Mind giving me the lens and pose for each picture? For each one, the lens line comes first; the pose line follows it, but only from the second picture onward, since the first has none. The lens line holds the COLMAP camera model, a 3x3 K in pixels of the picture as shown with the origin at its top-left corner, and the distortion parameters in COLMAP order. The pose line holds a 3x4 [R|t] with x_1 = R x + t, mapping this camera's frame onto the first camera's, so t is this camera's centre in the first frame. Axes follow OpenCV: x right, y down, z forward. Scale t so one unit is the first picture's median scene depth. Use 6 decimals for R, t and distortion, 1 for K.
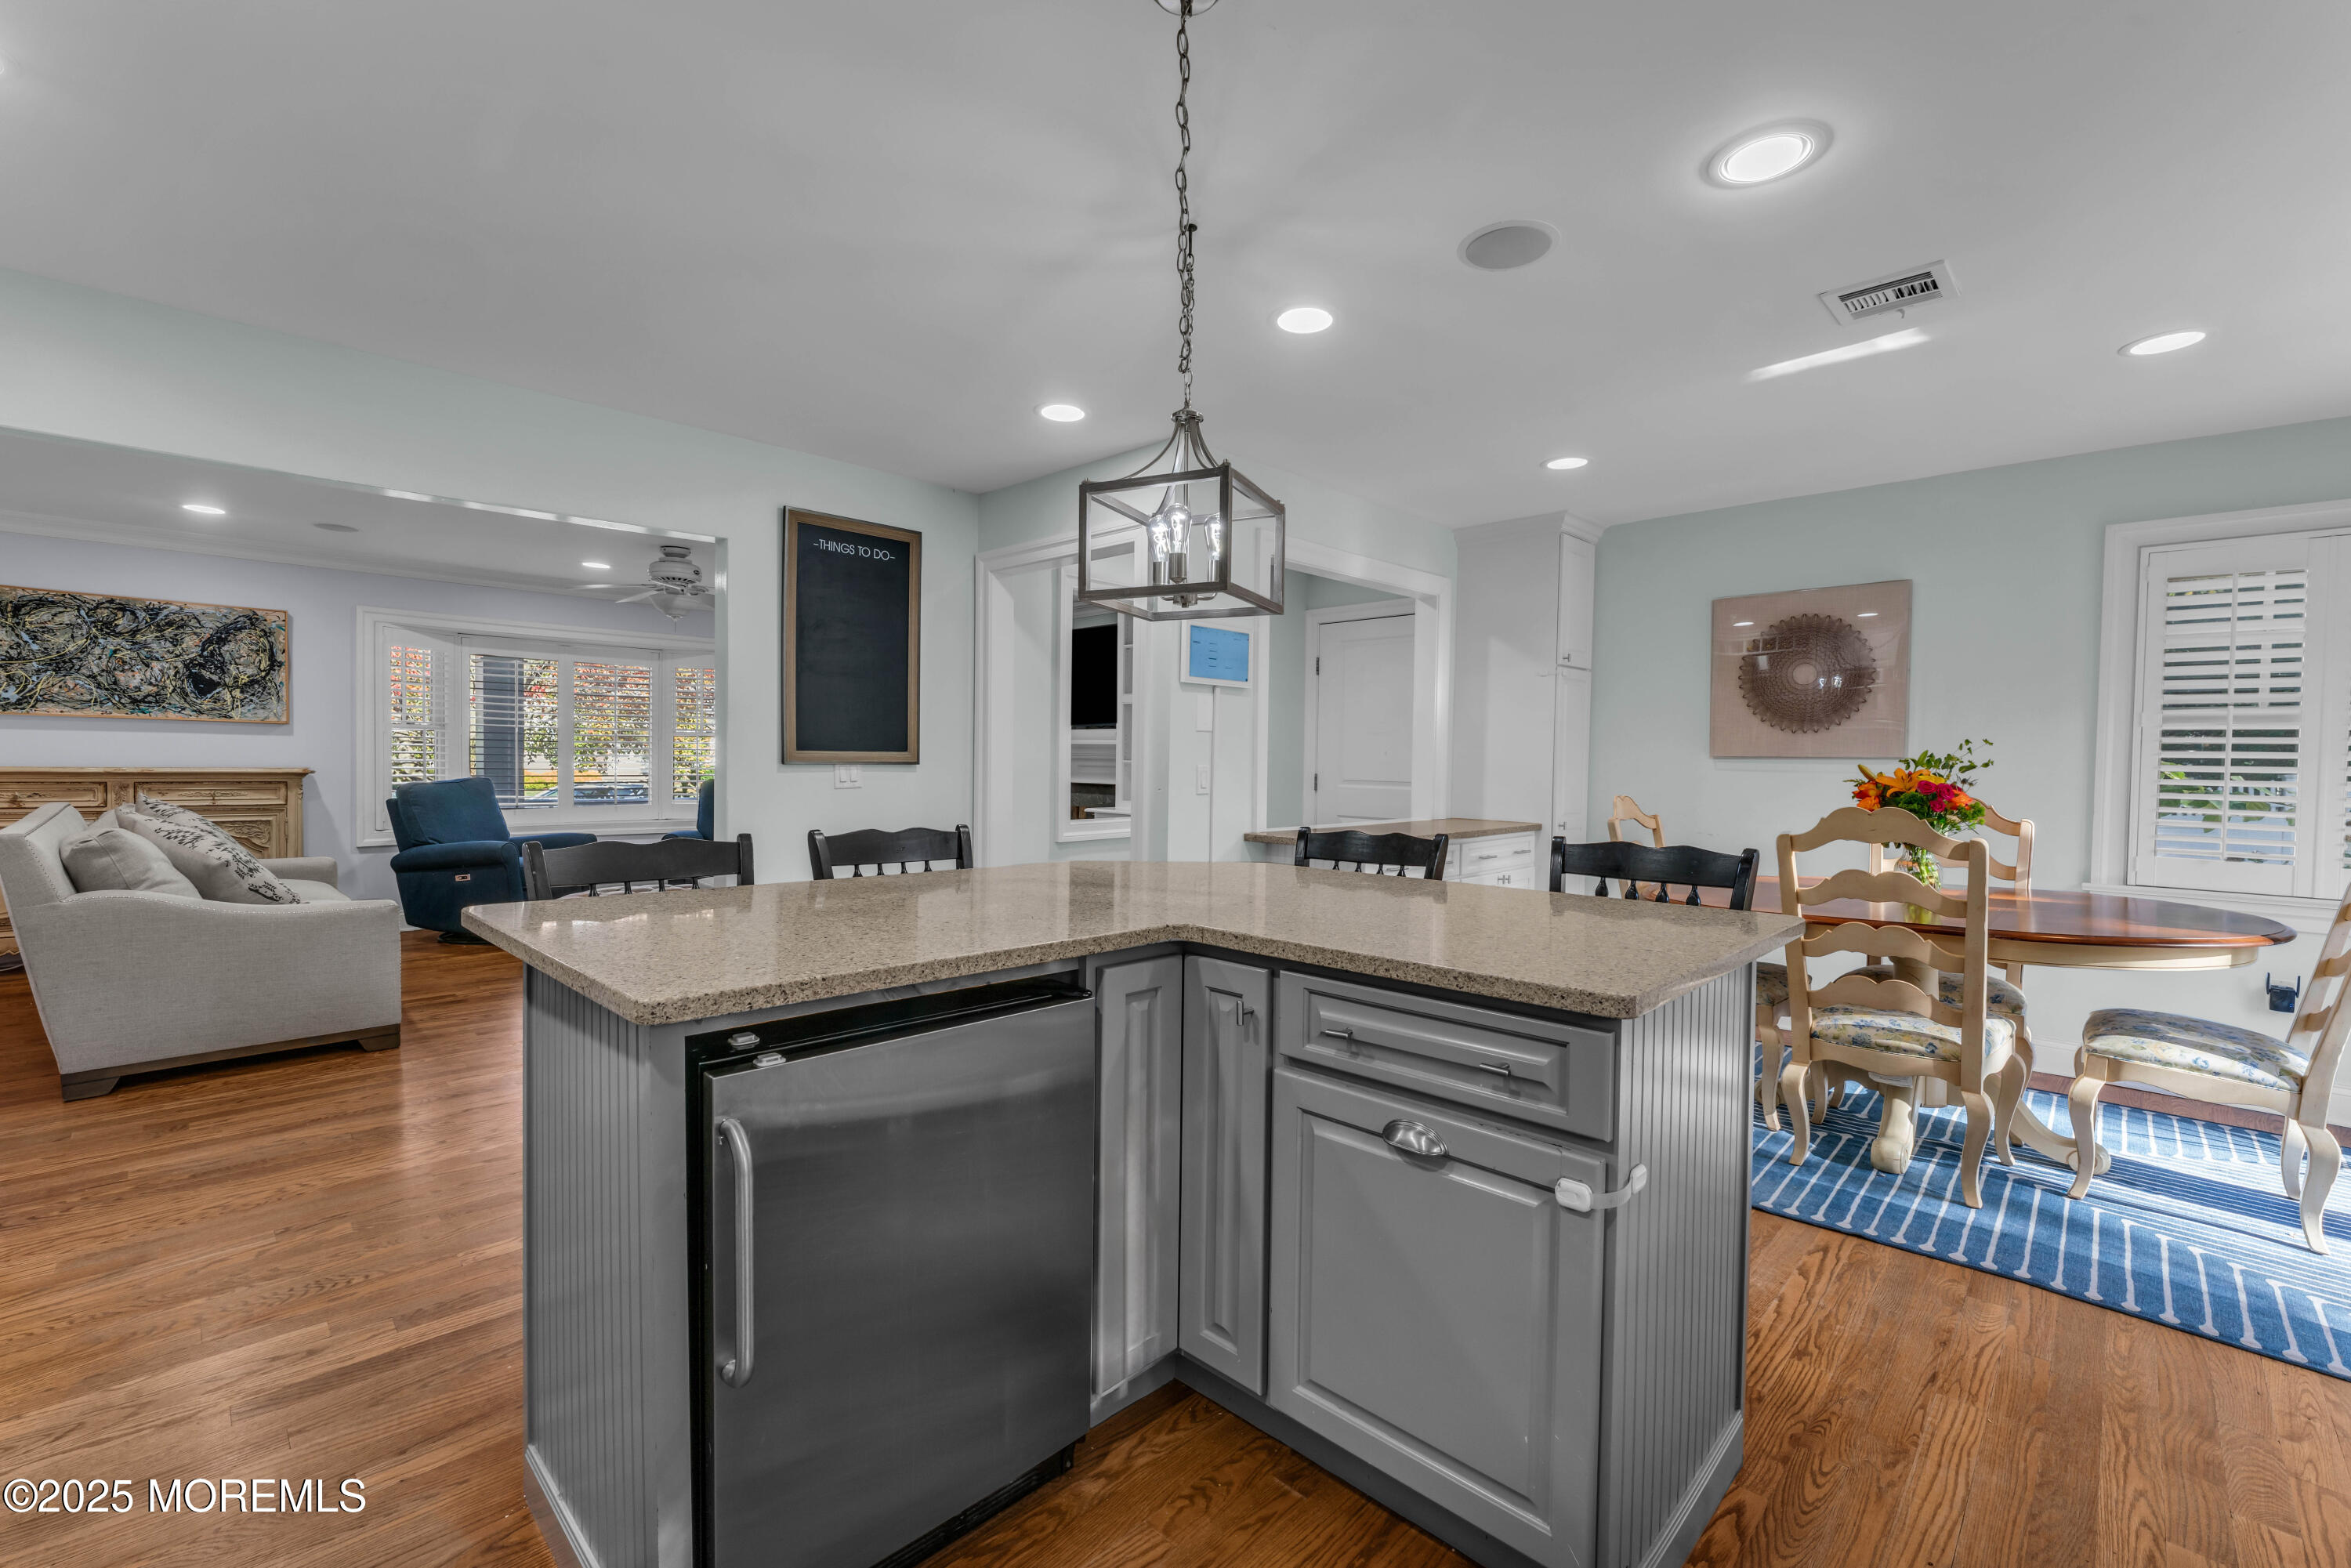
lens RADIAL K [[996.8, 0, 1167.4], [0, 996.8, 782.5], [0, 0, 1]] dist [0.001592, 0.000150]
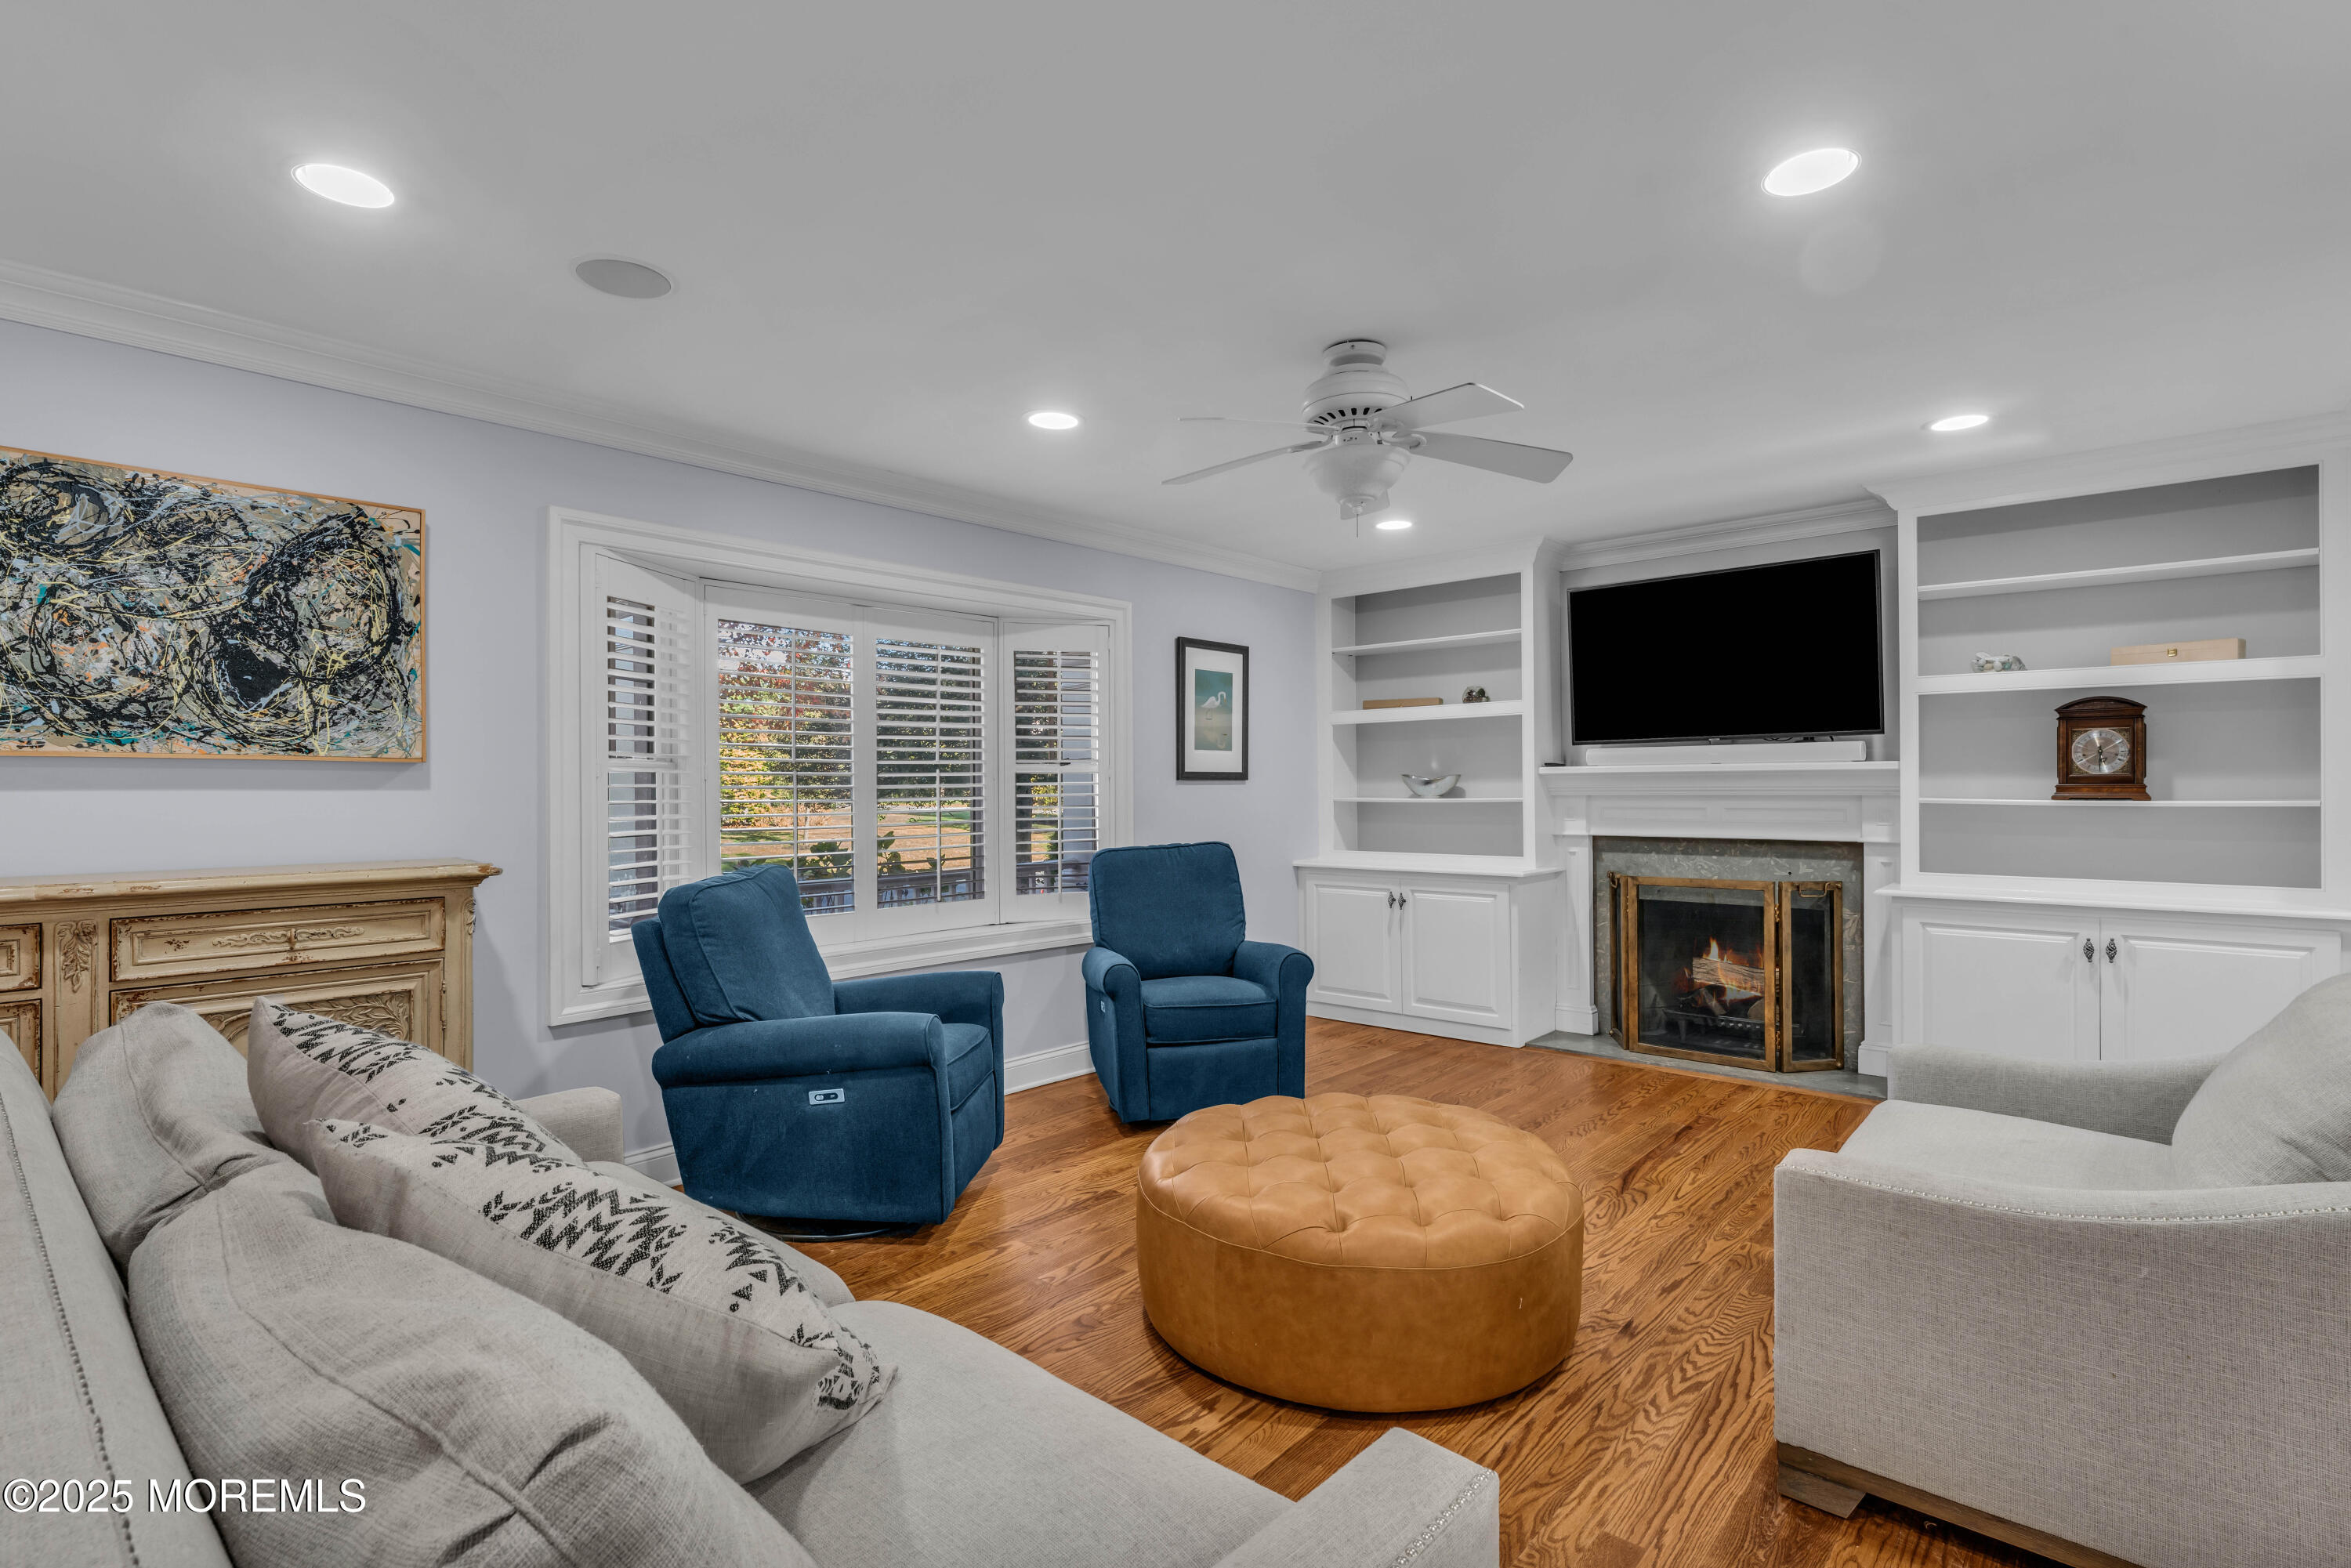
lens RADIAL K [[1132.1, 0, 1165.7], [0, 1132.1, 779.9], [0, 0, 1]] dist [-0.000181, 0.000340]
pose [[0.998063, -0.021574, 0.058357, -0.614056], [0.023141, 0.999386, -0.026310, -0.032144], [-0.057753, 0.027609, 0.997949, 0.505068]]
